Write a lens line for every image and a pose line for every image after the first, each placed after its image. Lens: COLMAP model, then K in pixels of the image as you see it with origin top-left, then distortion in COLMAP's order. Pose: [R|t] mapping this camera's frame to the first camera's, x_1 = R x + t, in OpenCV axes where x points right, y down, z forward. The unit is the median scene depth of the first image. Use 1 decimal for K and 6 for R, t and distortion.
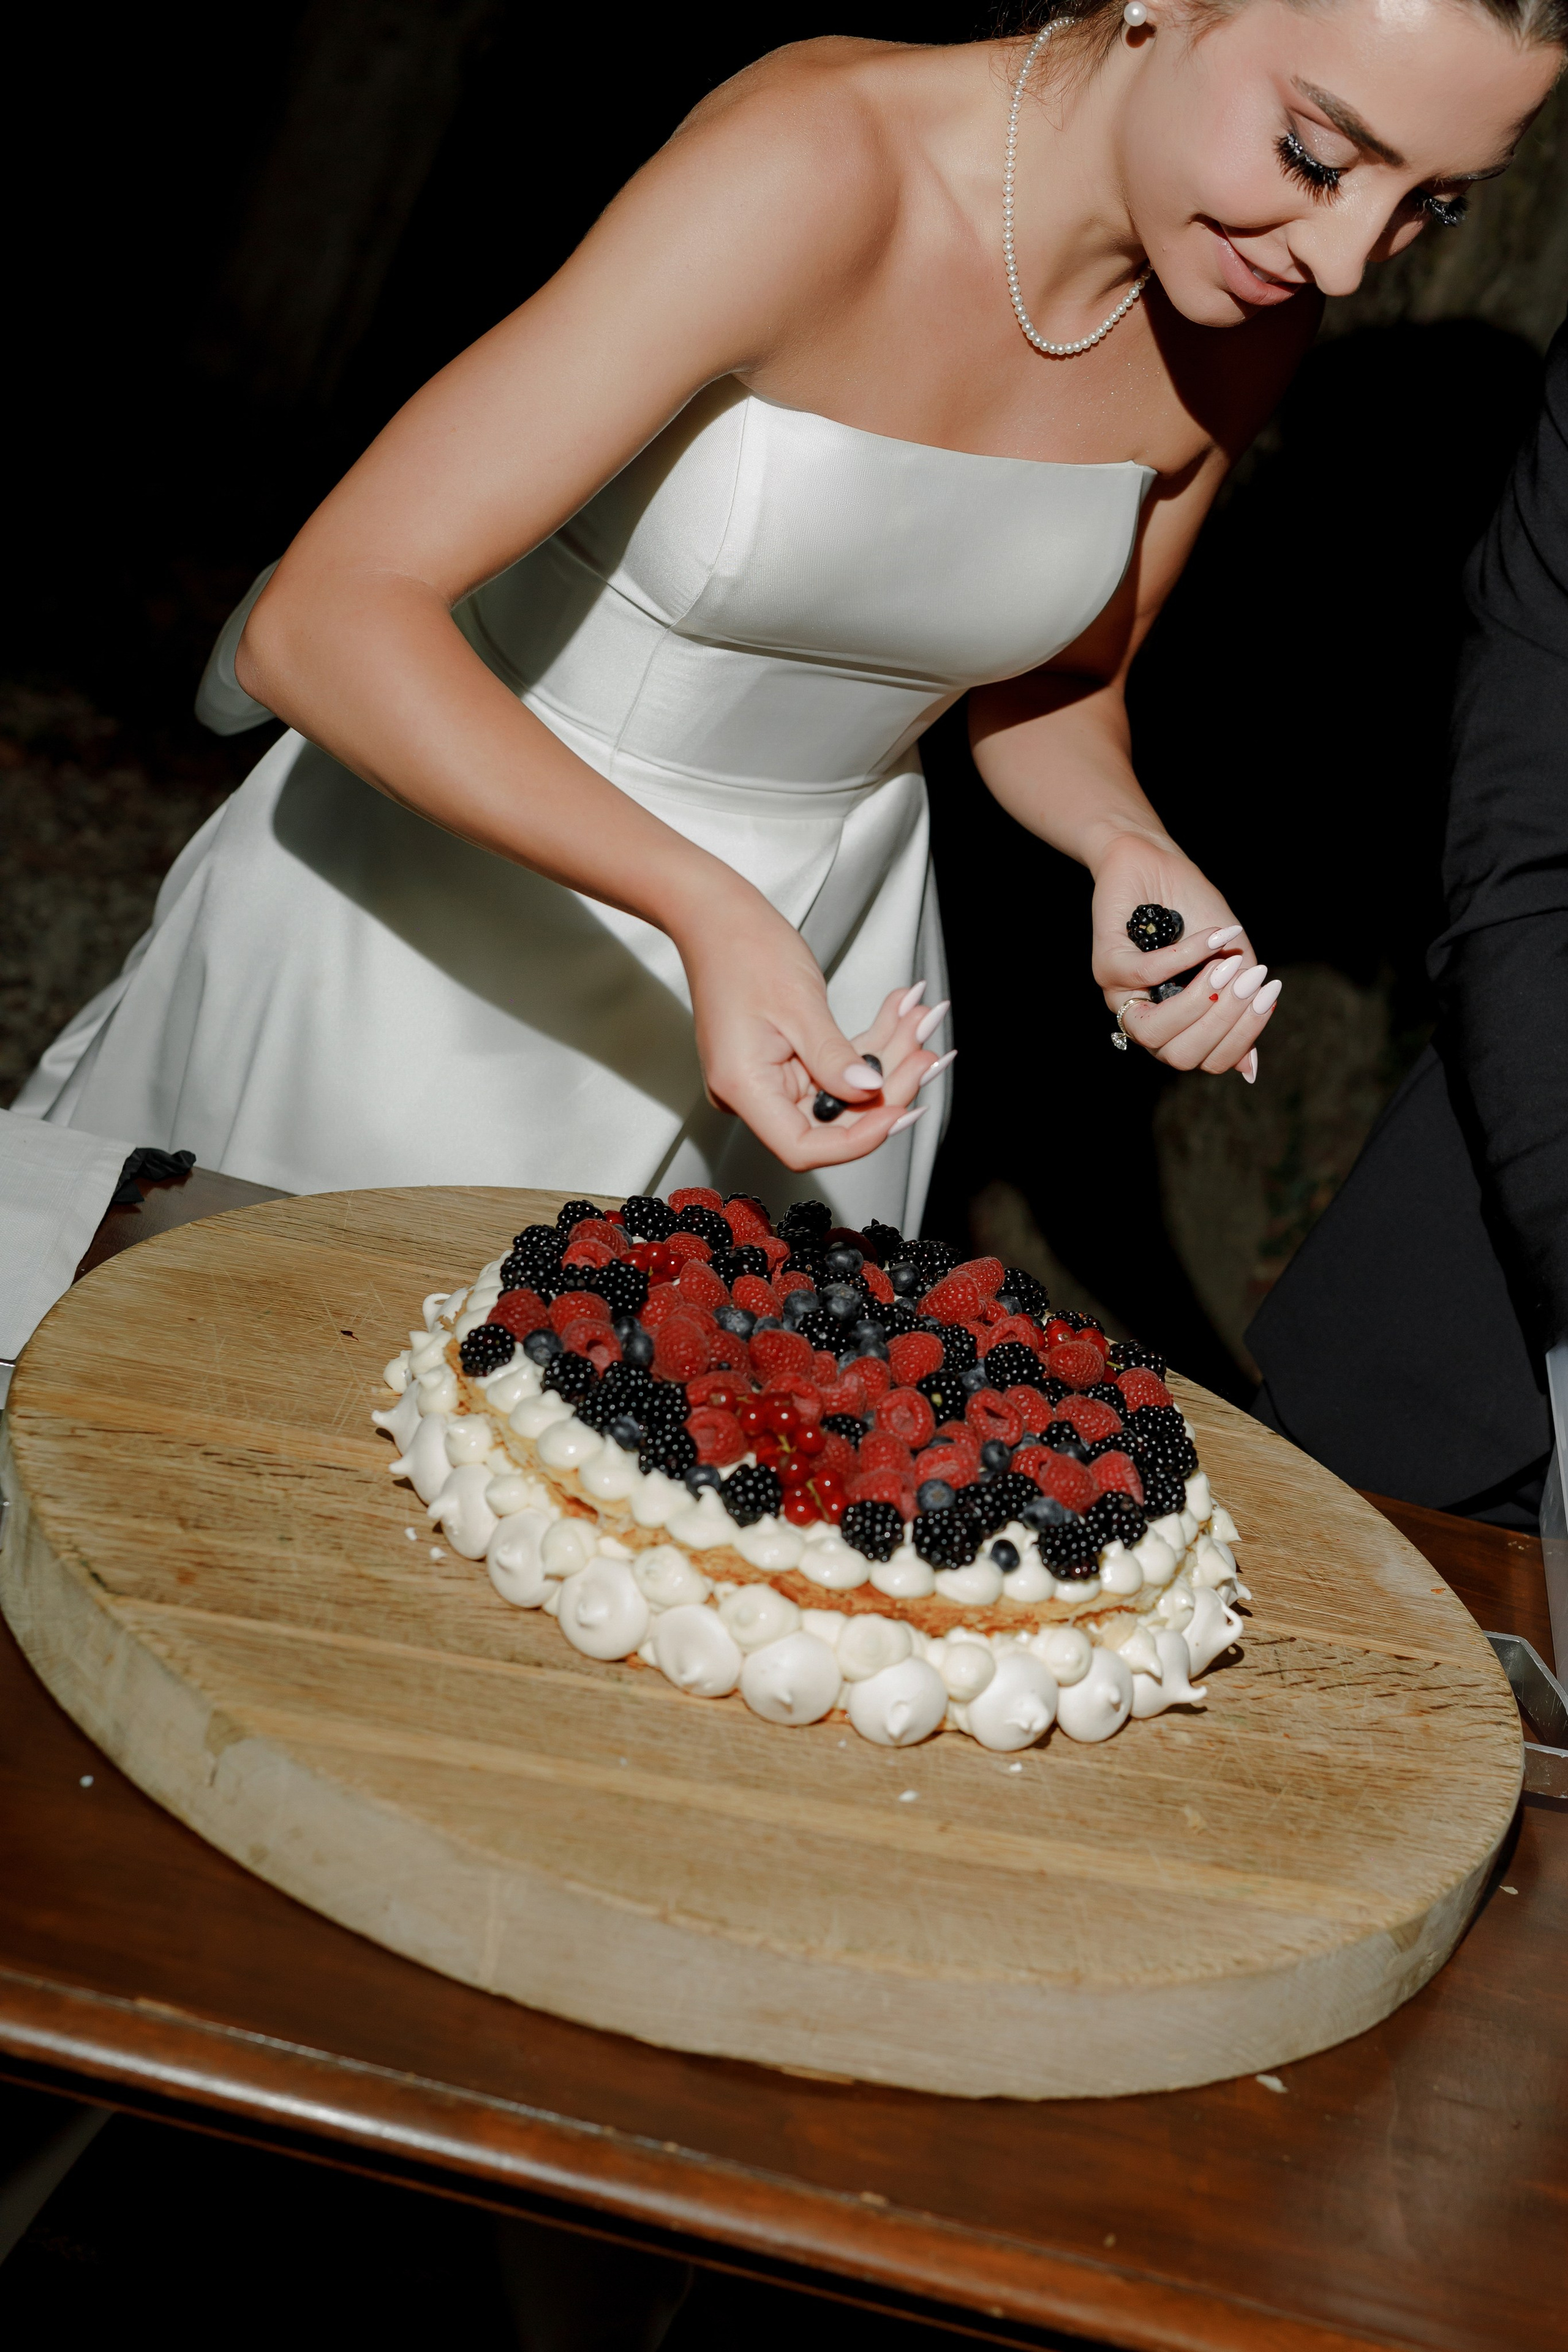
lens RADIAL K [[3939.1, 0, 928.3], [0, 3939.1, 1331.8], [0, 0, 1]] dist [0.003946, -0.075330]
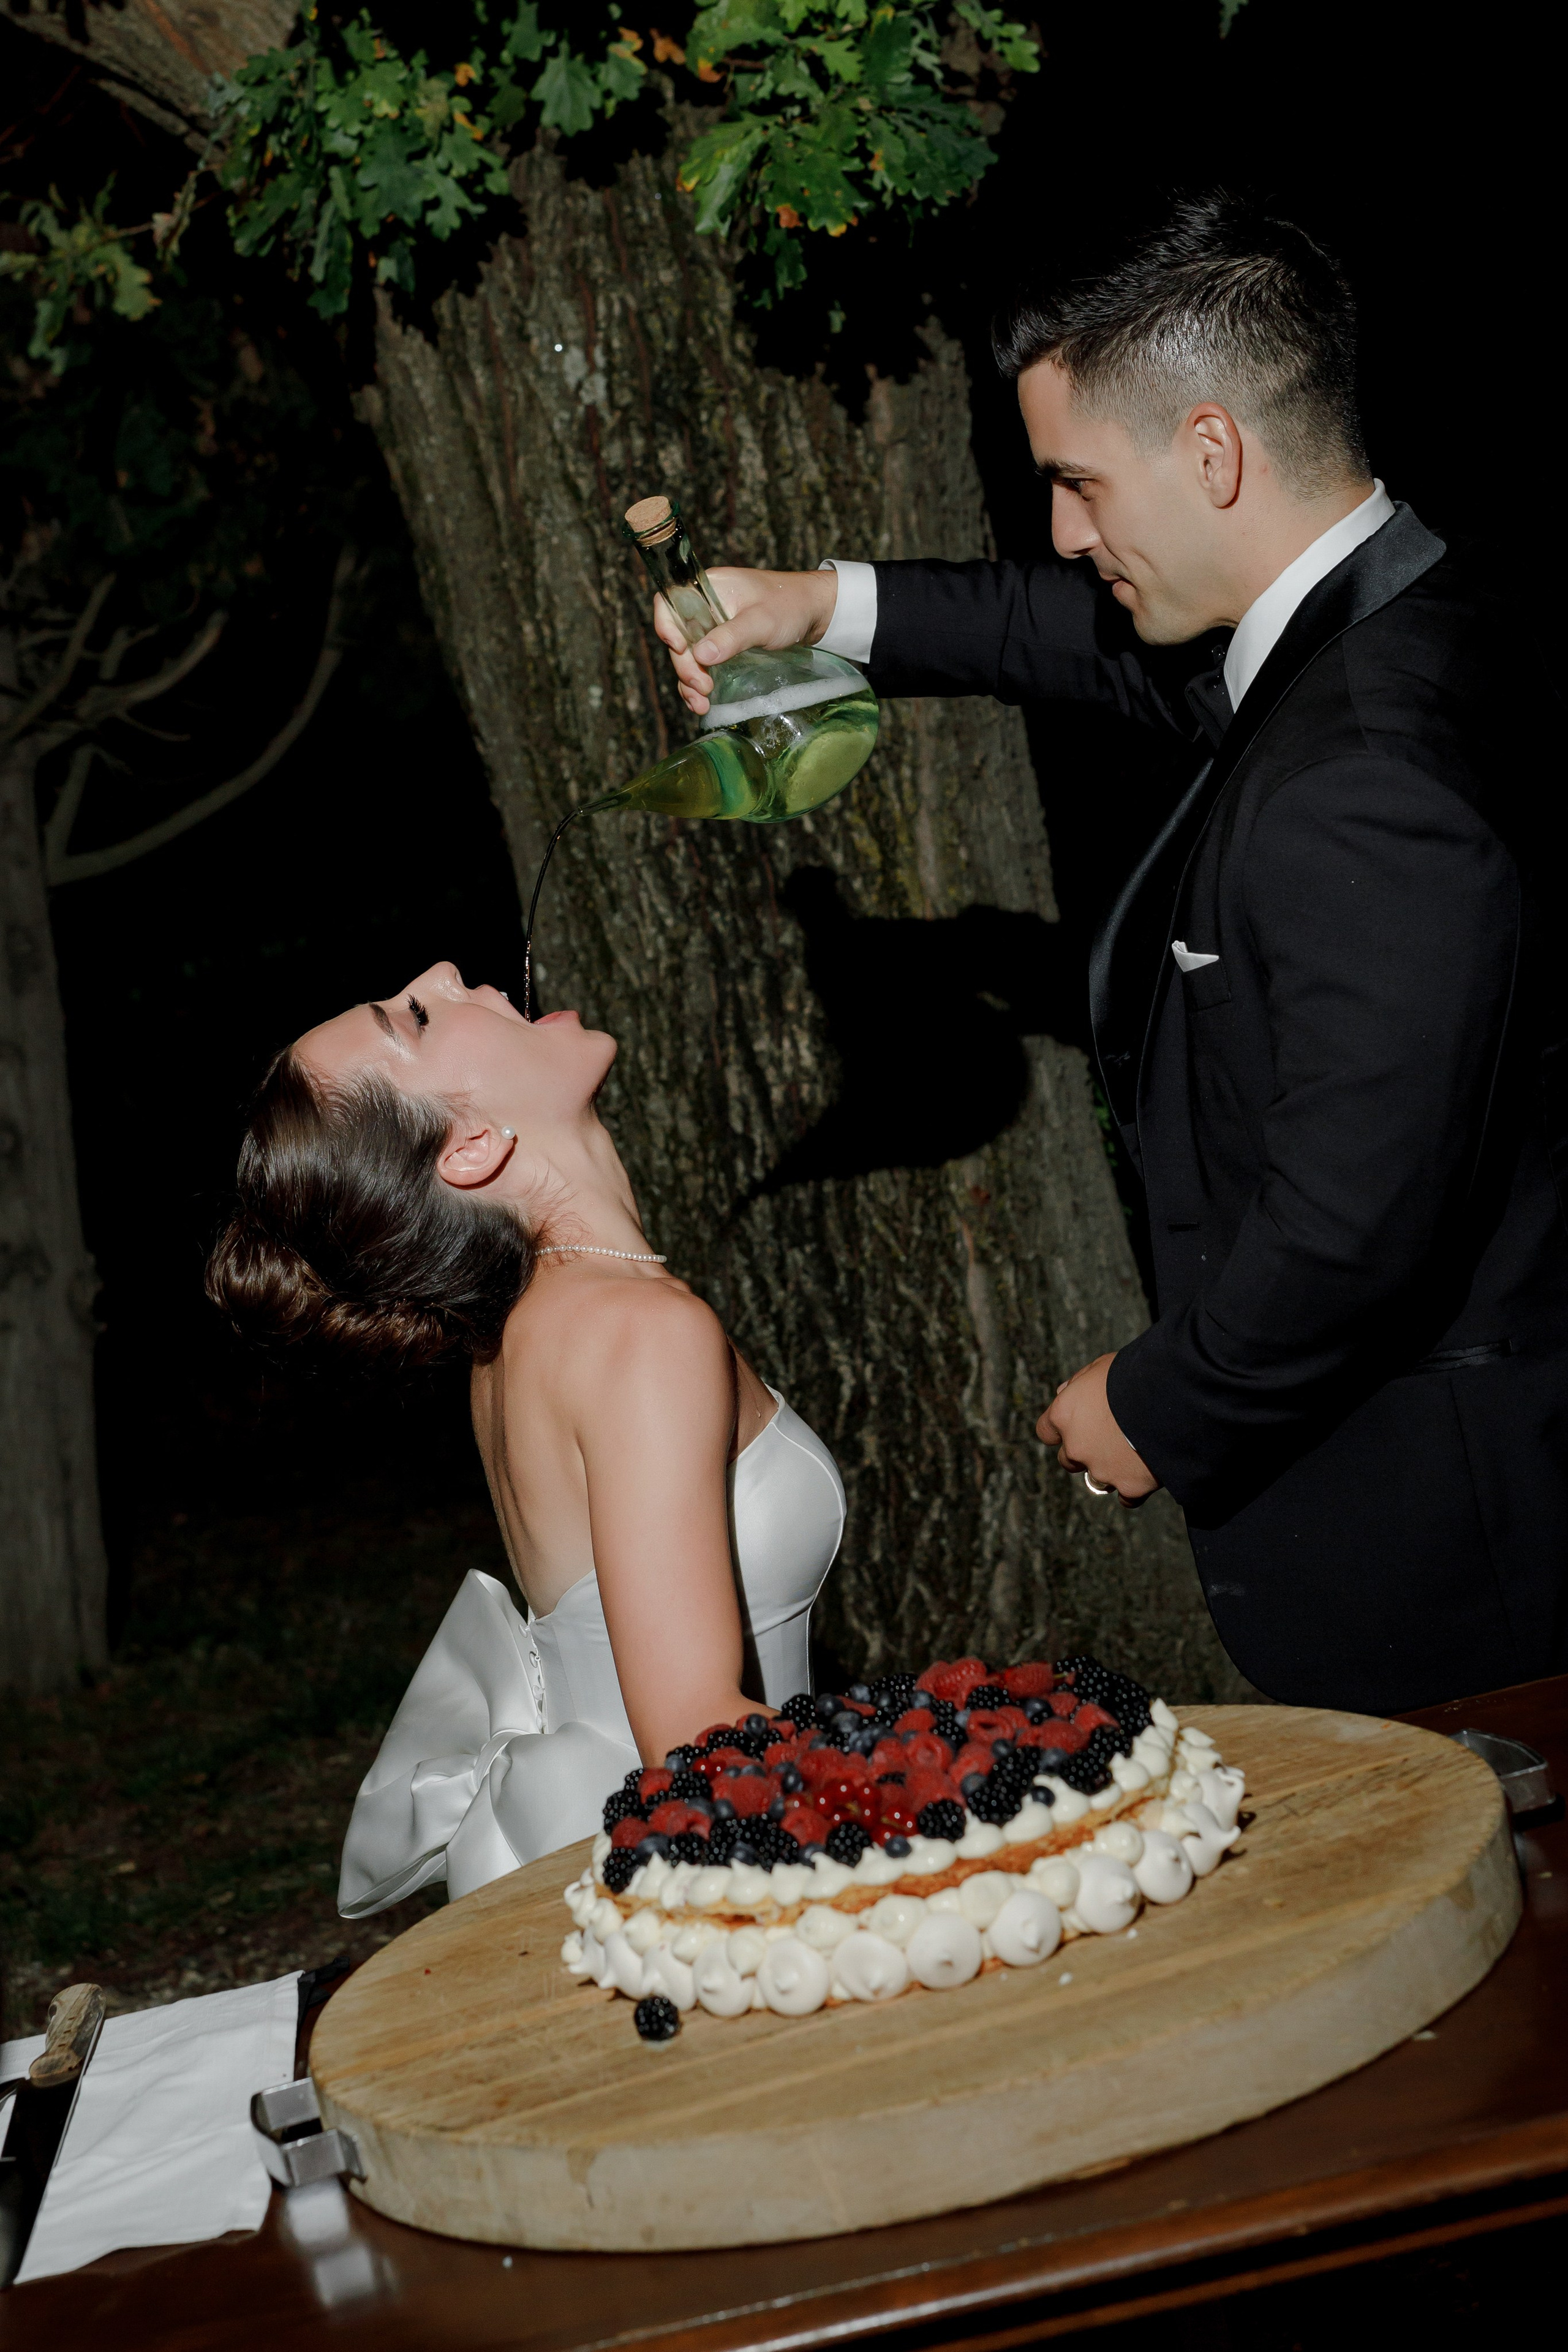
lens RADIAL K [[4121.9, 0, 569.0], [0, 4121.9, 1126.4], [0, 0, 1]] dist [-0.001640, 0.025232]
pose [[0.872807, -0.487136, 0.030110, -0.050920], [0.472401, 0.827679, -0.302960, 0.215137], [0.122661, 0.278649, 0.952528, -0.386046]]
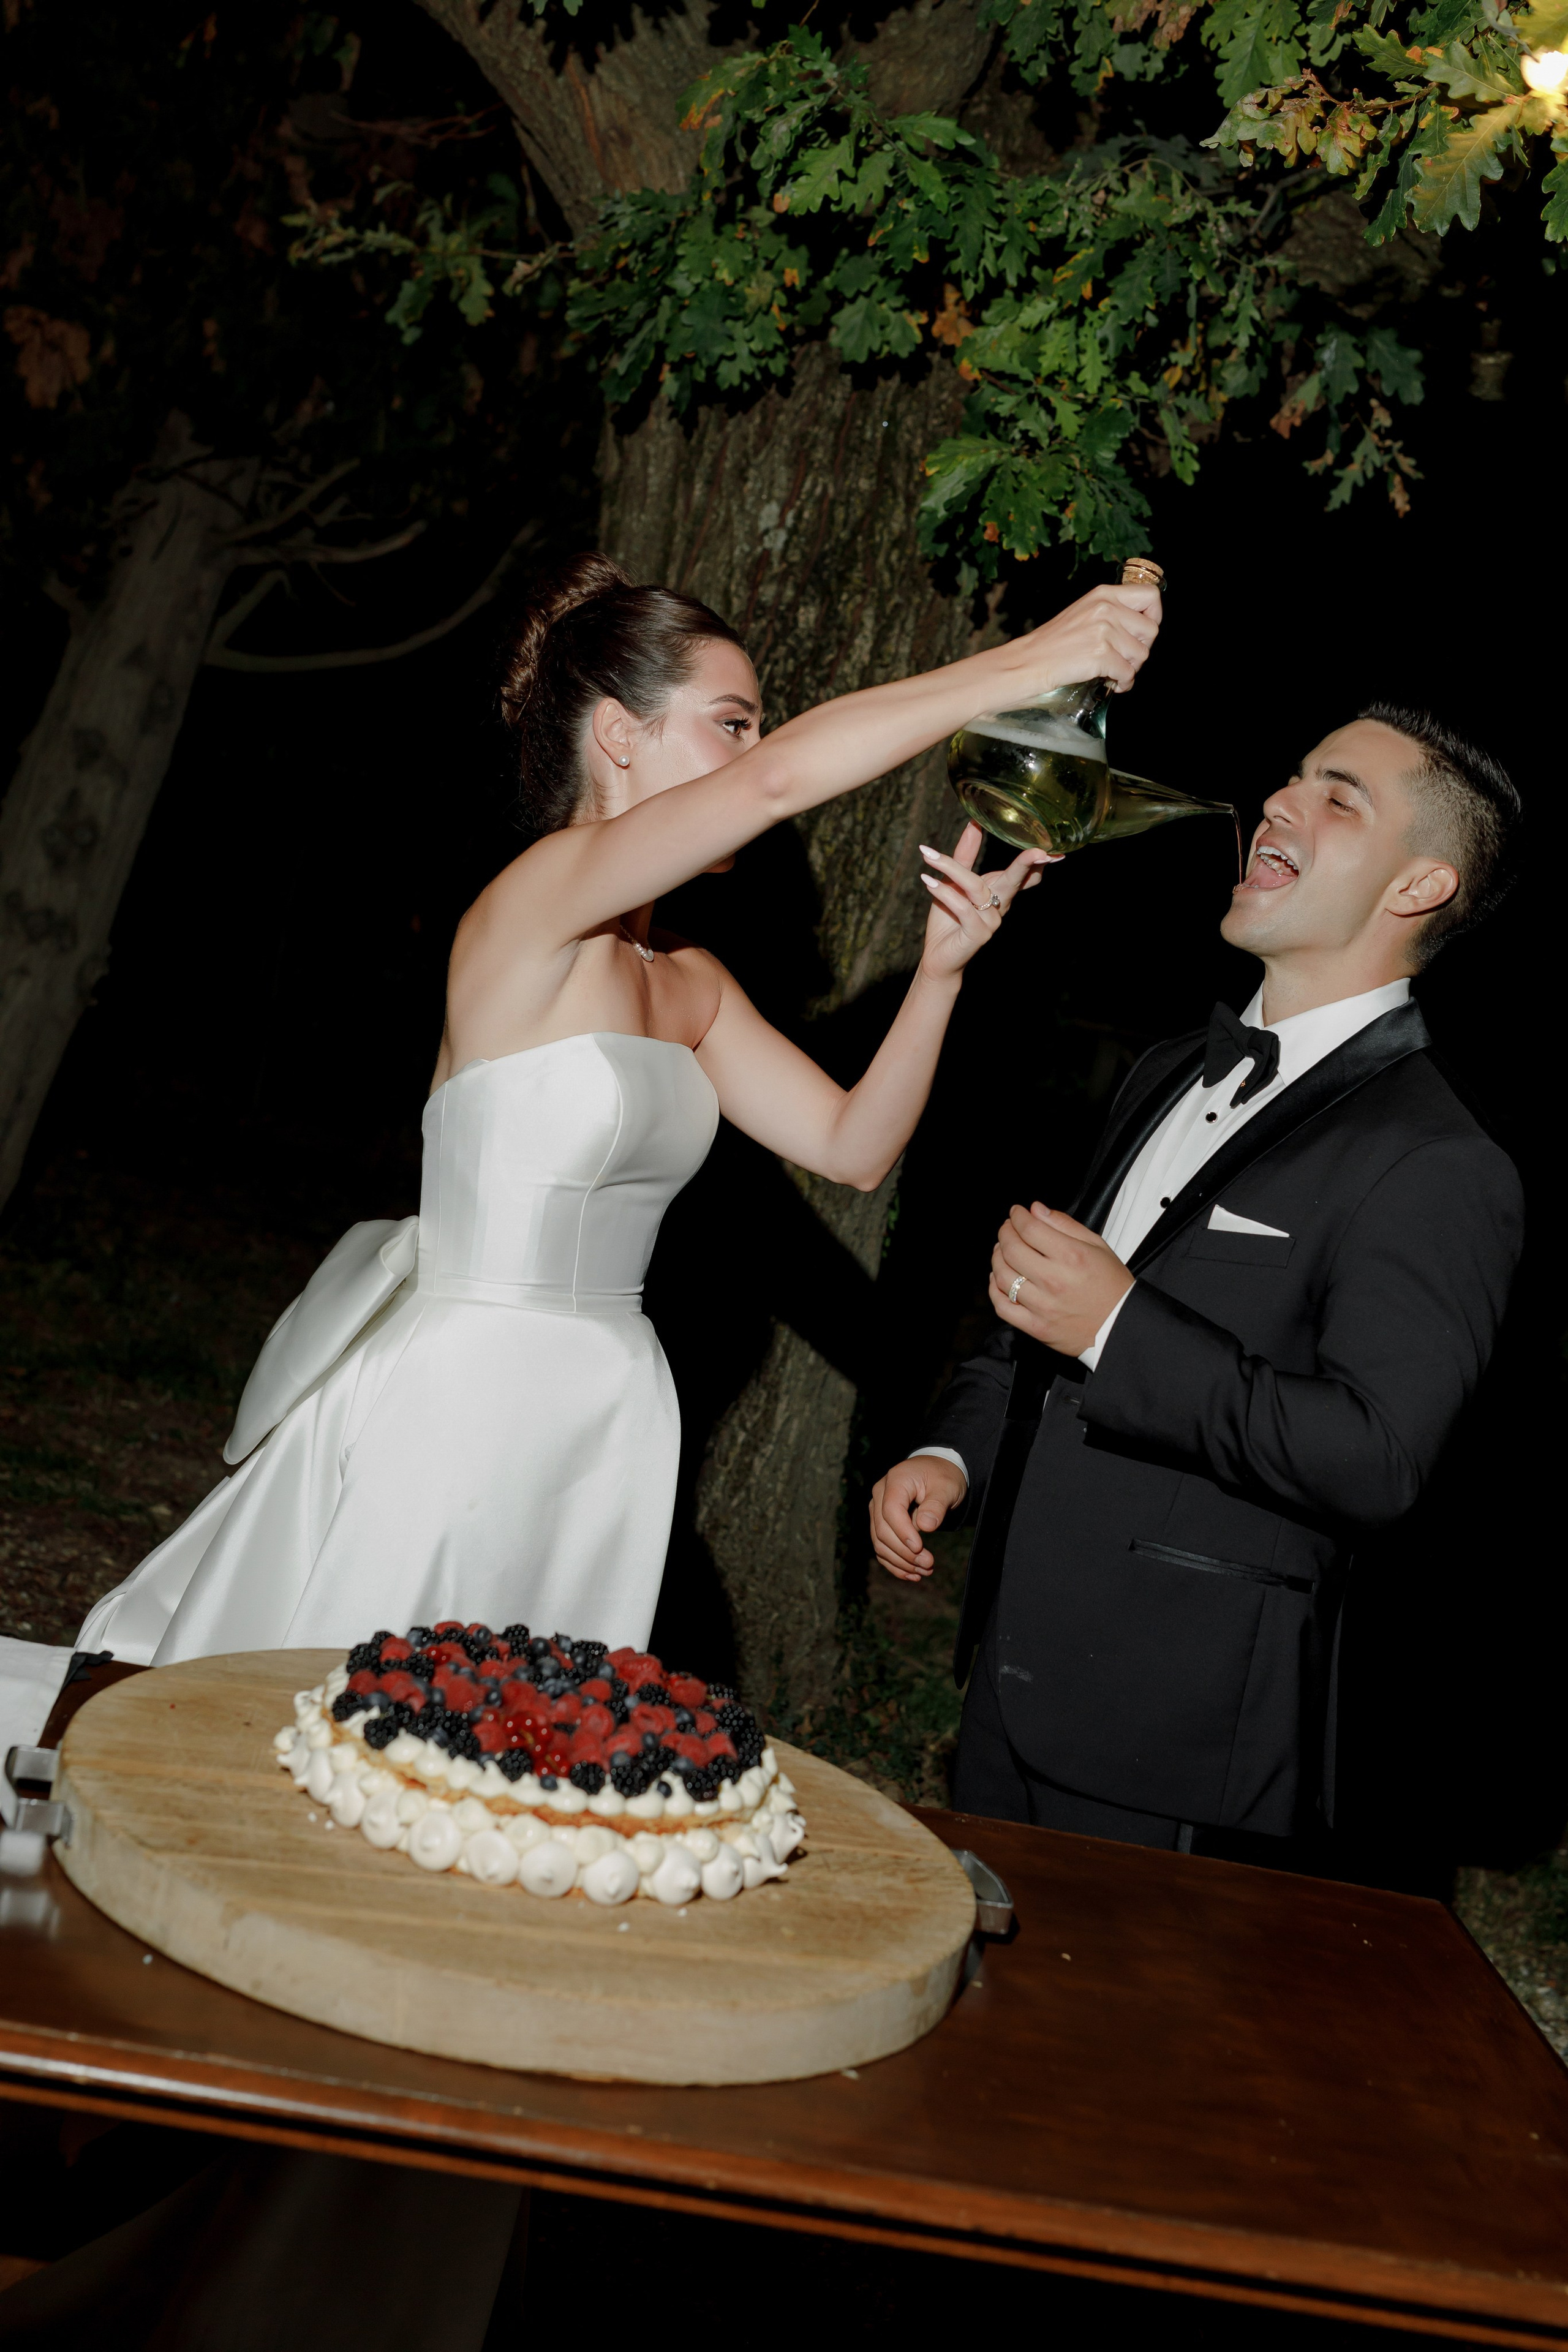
lens RADIAL K [[3259.2, 0, 779.1], [0, 3259.2, 1180.7], [0, 0, 1]] dist [0.001378, 0.016257]
pose [[0.990332, -0.079274, 0.113836, -0.072707], [0.104109, 0.967067, -0.232256, 0.137426], [-0.091675, 0.241862, 0.965970, -0.453171]]
